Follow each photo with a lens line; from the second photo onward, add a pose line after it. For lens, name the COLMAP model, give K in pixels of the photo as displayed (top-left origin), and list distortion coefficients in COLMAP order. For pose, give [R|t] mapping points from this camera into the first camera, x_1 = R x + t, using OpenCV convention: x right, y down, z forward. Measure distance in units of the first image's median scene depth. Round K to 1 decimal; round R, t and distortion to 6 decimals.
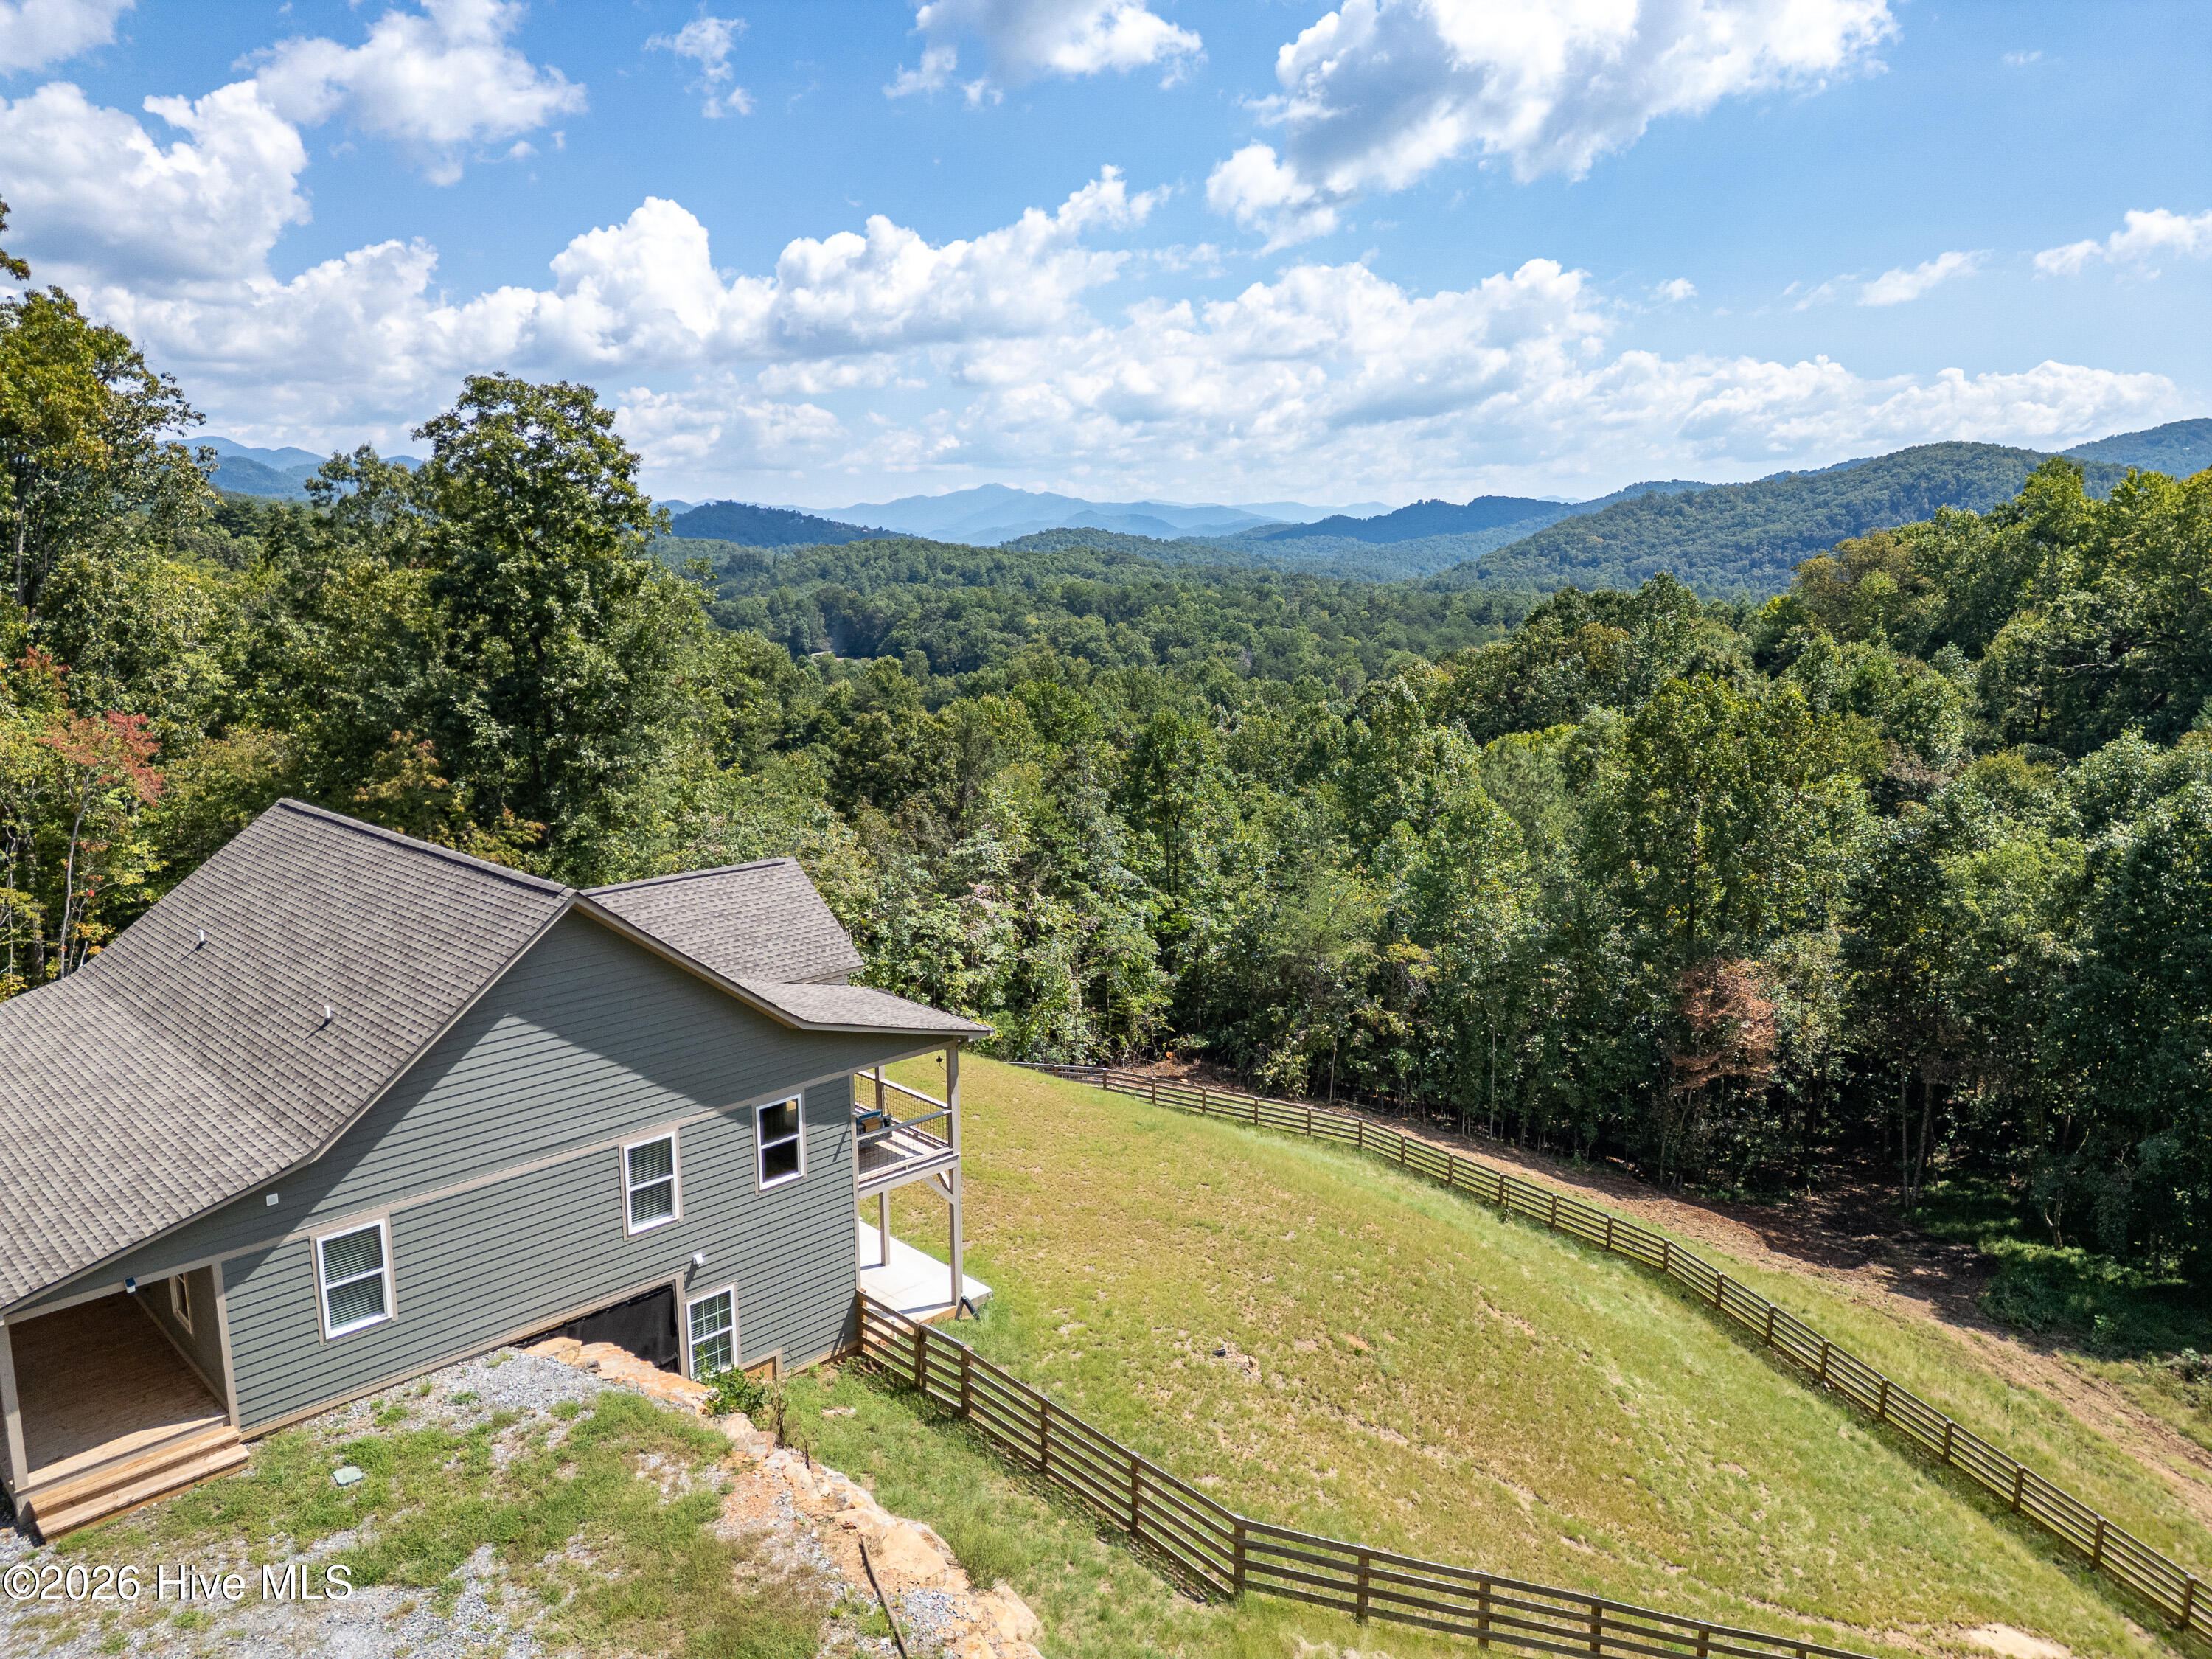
lens RADIAL K [[1537.0, 0, 1106.0], [0, 1537.0, 829.5], [0, 0, 1]] dist [0.077655, -0.076165]
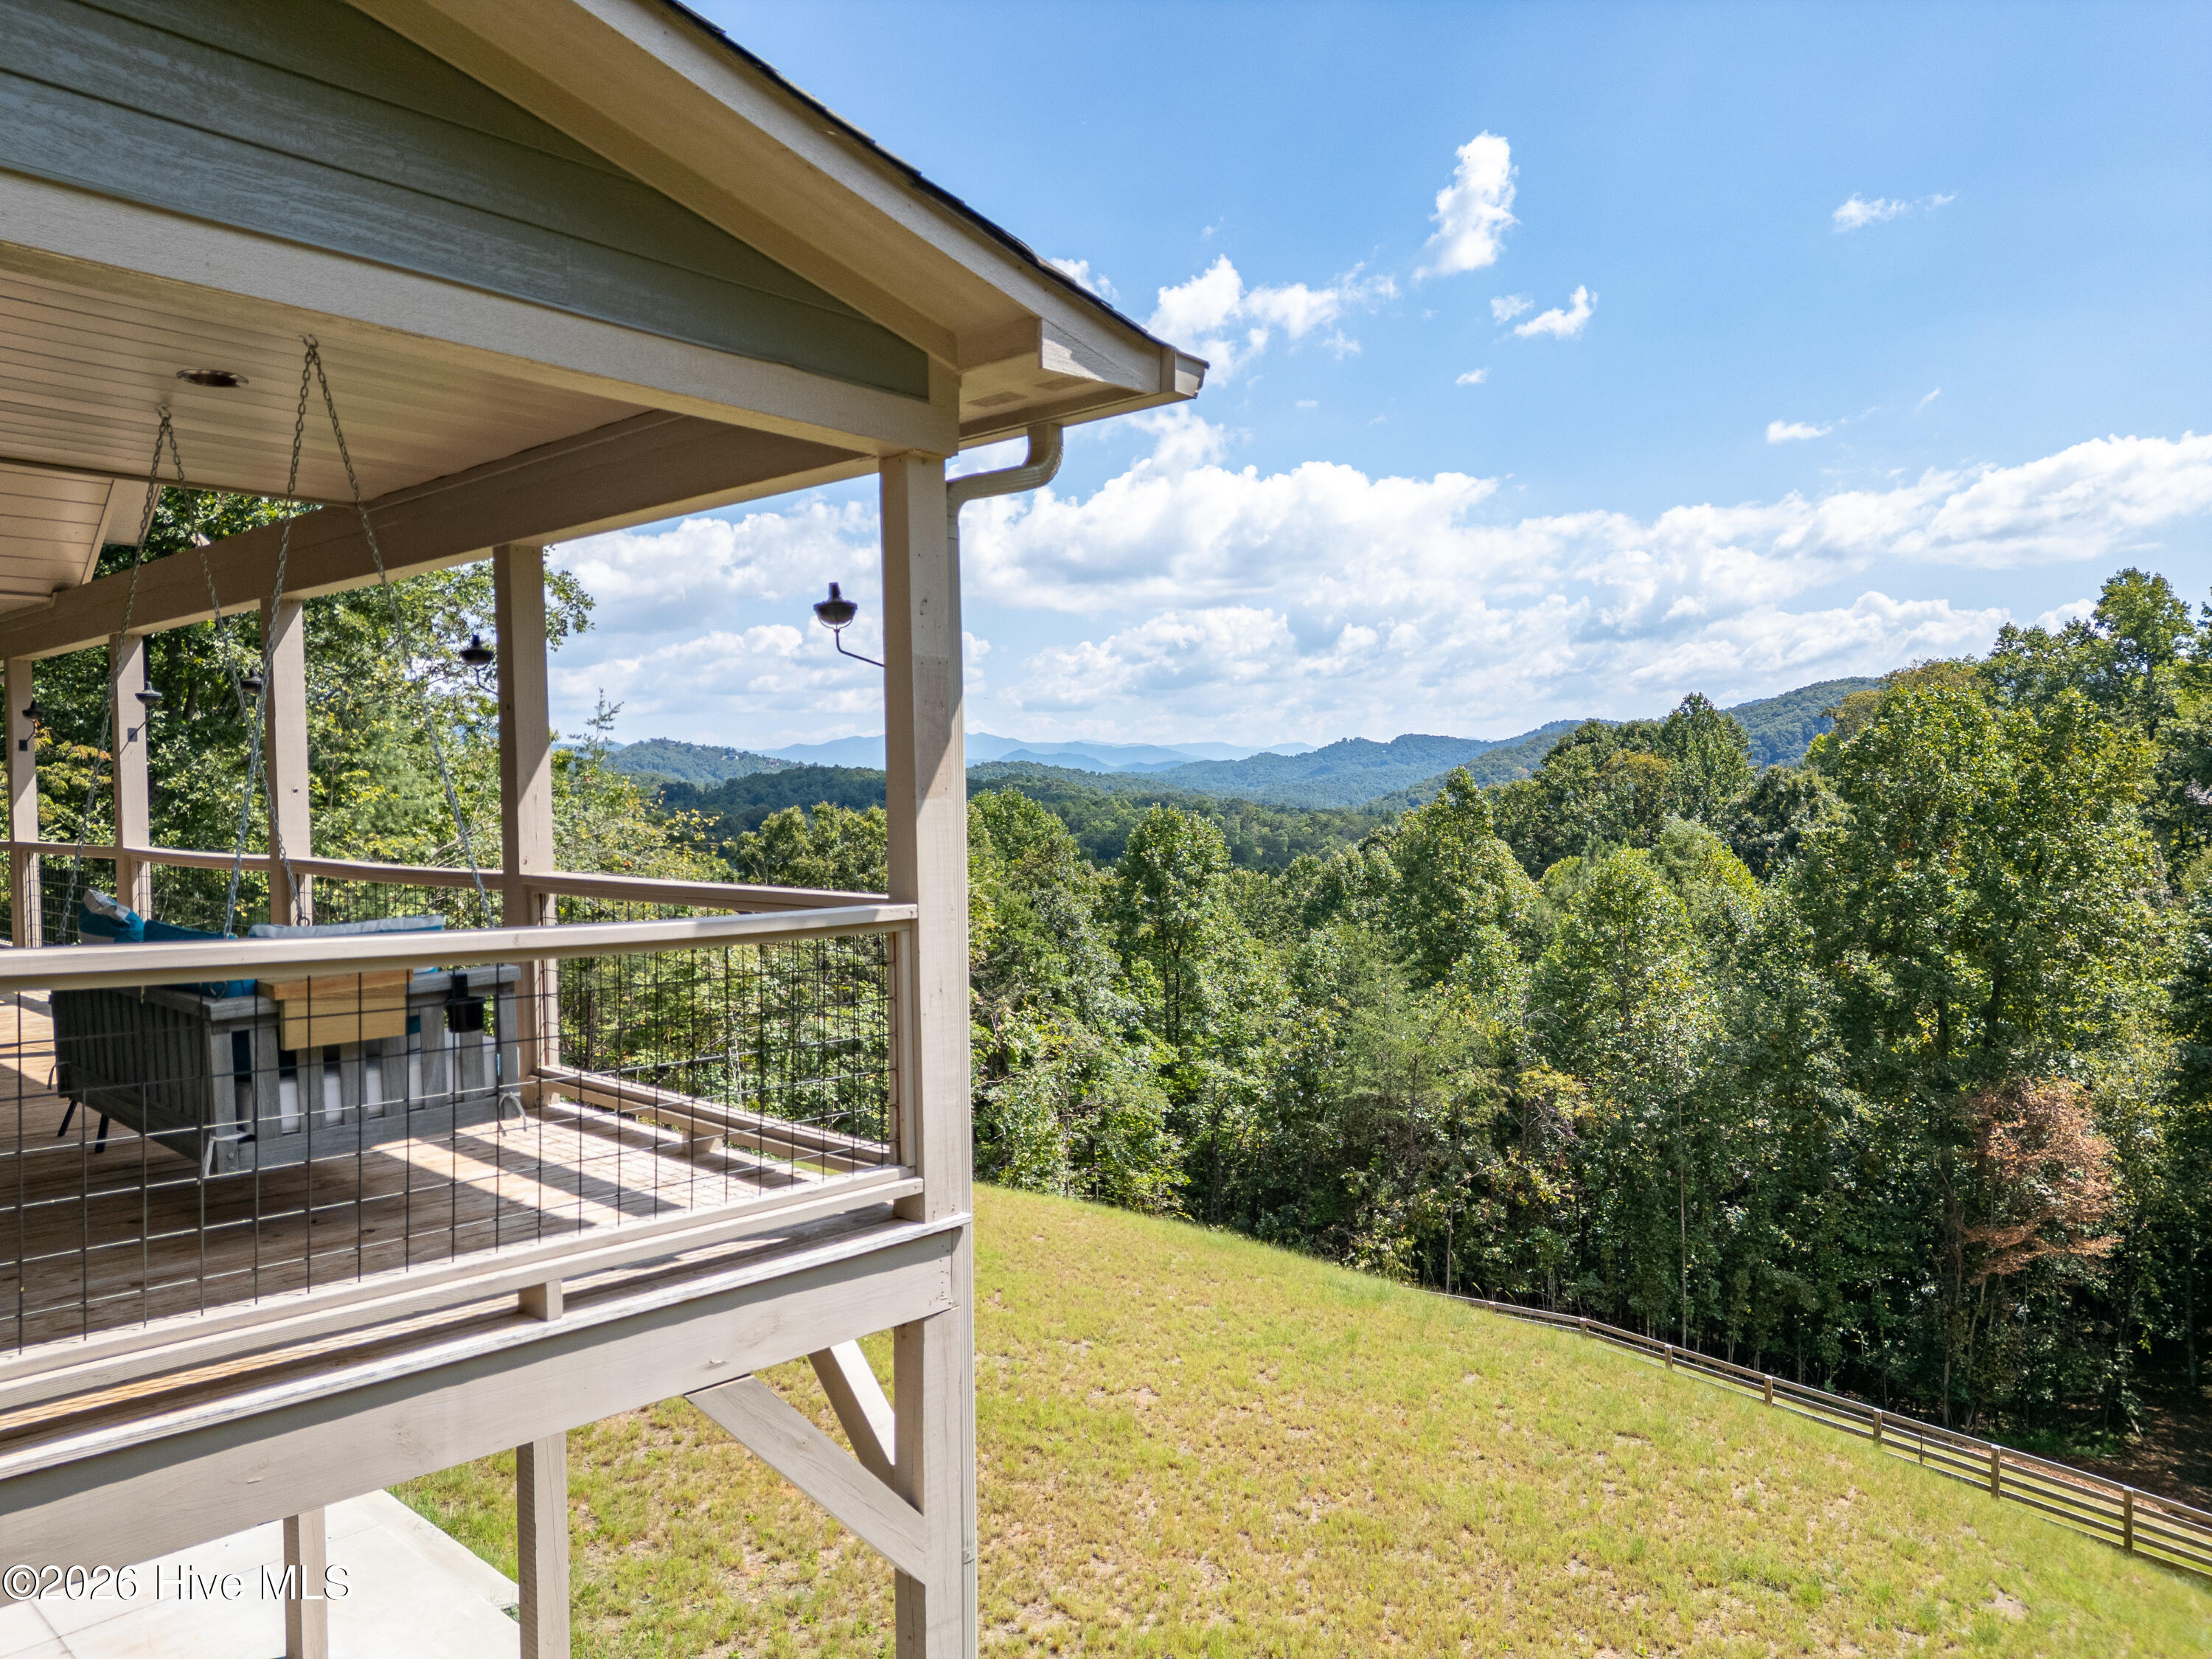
lens RADIAL K [[1537.0, 0, 1106.0], [0, 1537.0, 829.5], [0, 0, 1]] dist [0.077655, -0.076165]
pose [[0.998978, -0.006880, 0.044667, -0.030905], [0.013675, 0.988031, -0.153647, 0.069063], [-0.043075, 0.154101, 0.987116, 0.297693]]
